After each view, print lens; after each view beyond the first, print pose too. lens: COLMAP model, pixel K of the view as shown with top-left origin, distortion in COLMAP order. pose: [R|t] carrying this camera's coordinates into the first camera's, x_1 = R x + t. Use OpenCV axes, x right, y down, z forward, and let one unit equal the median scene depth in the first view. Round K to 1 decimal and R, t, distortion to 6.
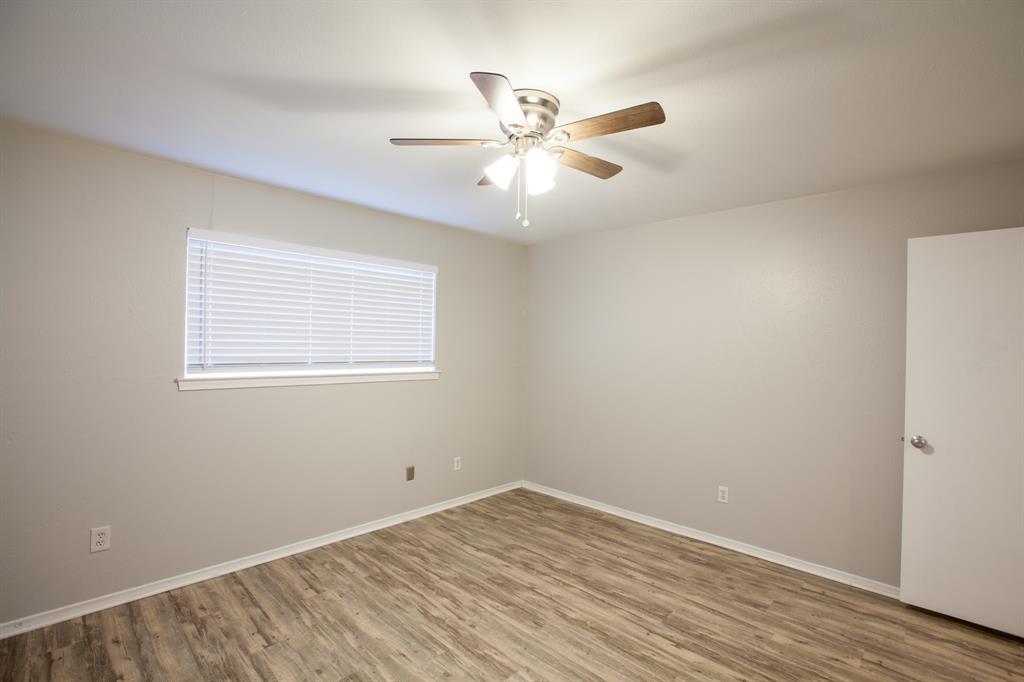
lens RADIAL K [[462.3, 0, 513.3], [0, 462.3, 346.5], [0, 0, 1]] dist [-0.049364, 0.015293]
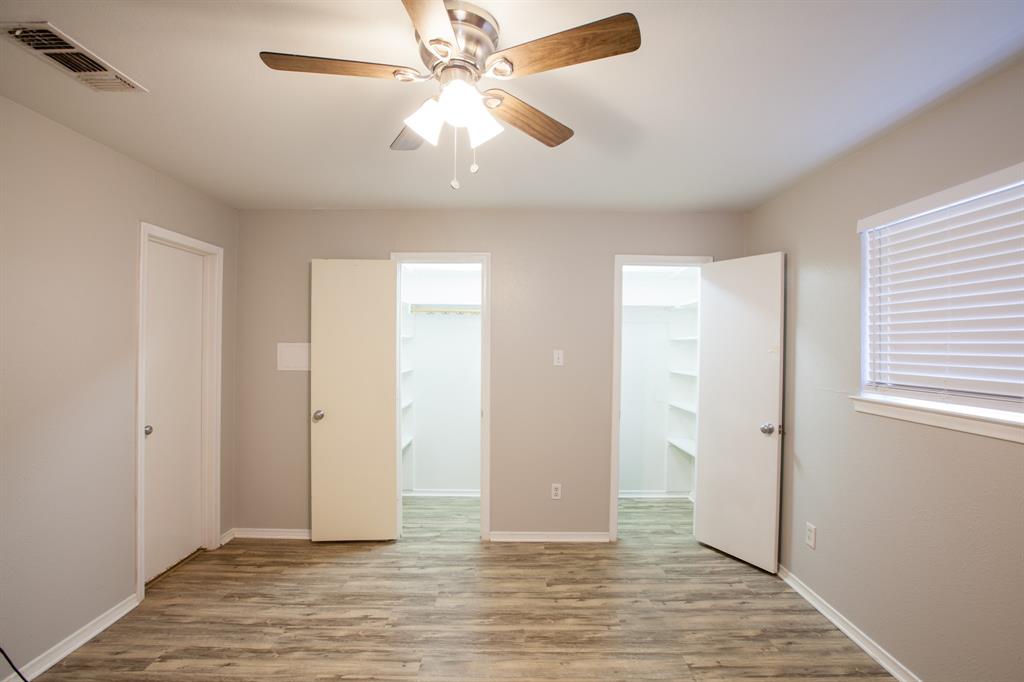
lens RADIAL K [[465.6, 0, 515.2], [0, 465.6, 343.1], [0, 0, 1]] dist [-0.052541, 0.018851]
pose [[-0.706981, -0.031186, -0.706545, 0.325191], [-0.027308, 0.999486, -0.016791, -0.000053], [0.706706, 0.007423, -0.707469, 1.078250]]
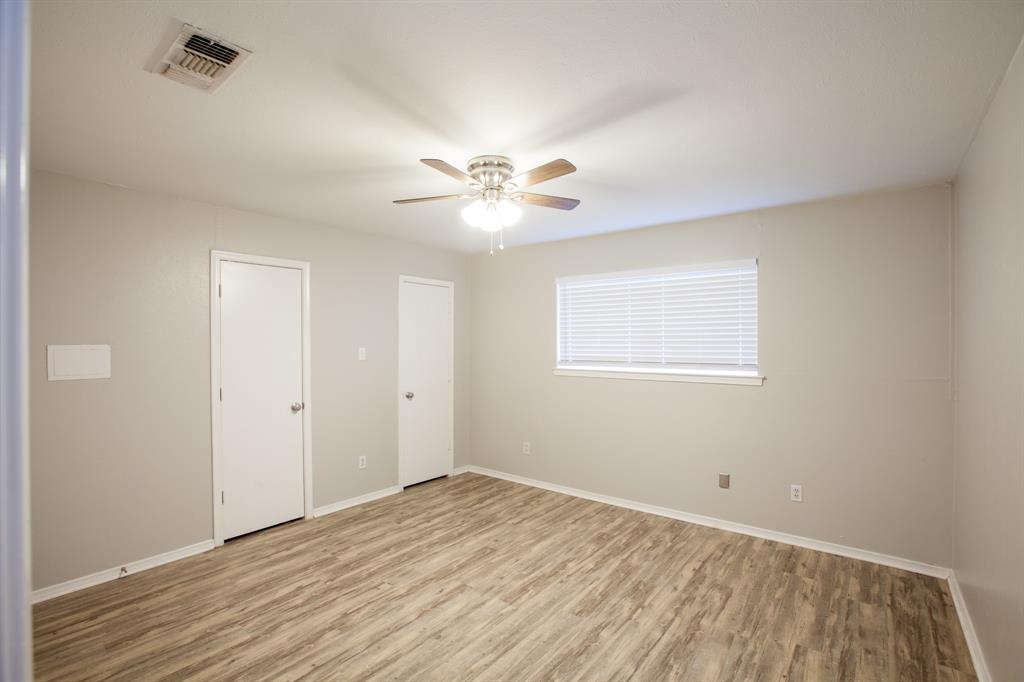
lens RADIAL K [[462.3, 0, 513.3], [0, 462.3, 346.5], [0, 0, 1]] dist [-0.049364, 0.015293]
pose [[0.103015, -0.011757, -0.994610, 0.911174], [-0.000813, 0.999929, -0.011904, 0.009660], [0.994679, 0.002035, 0.102998, 0.622372]]
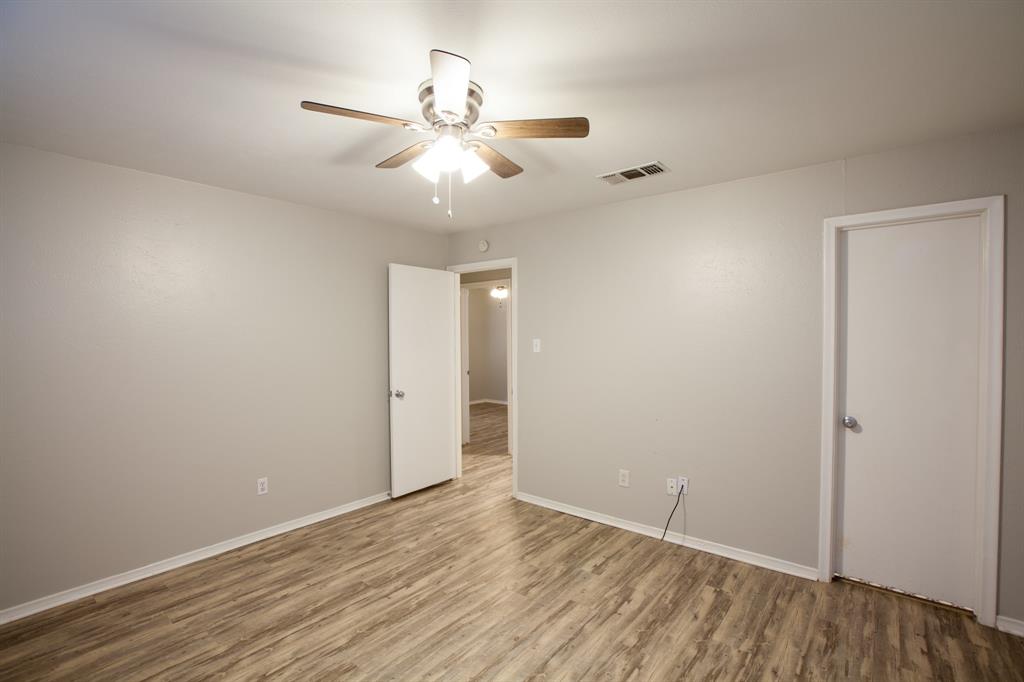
lens RADIAL K [[465.6, 0, 515.2], [0, 465.6, 343.1], [0, 0, 1]] dist [-0.052541, 0.018851]
pose [[-0.093667, -0.034994, 0.994988, -0.664104], [0.007664, 0.999327, 0.035868, -0.018545], [-0.995574, 0.010985, -0.093336, 0.643788]]
